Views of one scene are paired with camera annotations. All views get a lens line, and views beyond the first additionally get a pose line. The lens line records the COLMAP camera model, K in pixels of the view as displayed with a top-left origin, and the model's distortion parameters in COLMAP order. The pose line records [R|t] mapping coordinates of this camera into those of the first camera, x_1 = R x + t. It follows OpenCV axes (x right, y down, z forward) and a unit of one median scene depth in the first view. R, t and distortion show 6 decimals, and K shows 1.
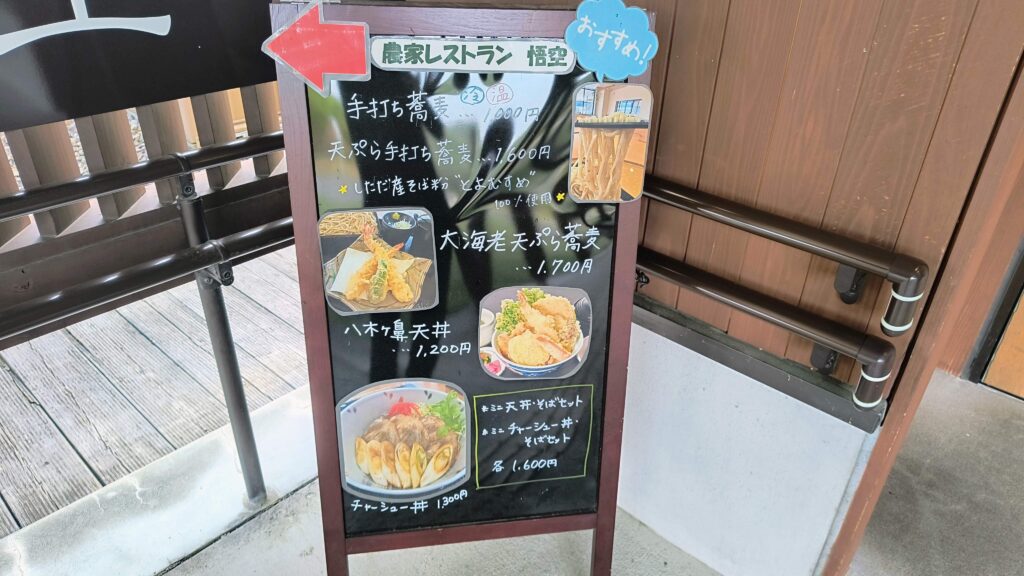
lens RADIAL K [[697.3, 0, 523.5], [0, 697.3, 291.6], [0, 0, 1]] dist [0.008438, -0.004131]
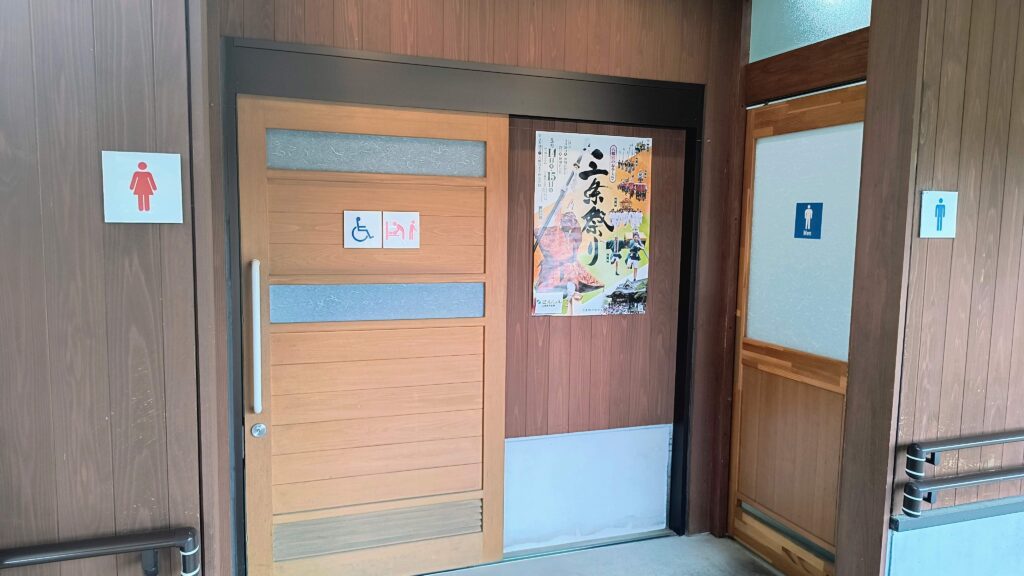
lens RADIAL K [[697.3, 0, 523.5], [0, 697.3, 291.6], [0, 0, 1]] dist [0.008438, -0.004131]
pose [[0.464438, -0.110850, 0.878641, -0.413489], [0.442164, 0.888652, -0.121609, 0.009899], [-0.767325, 0.444983, 0.461738, -0.557679]]
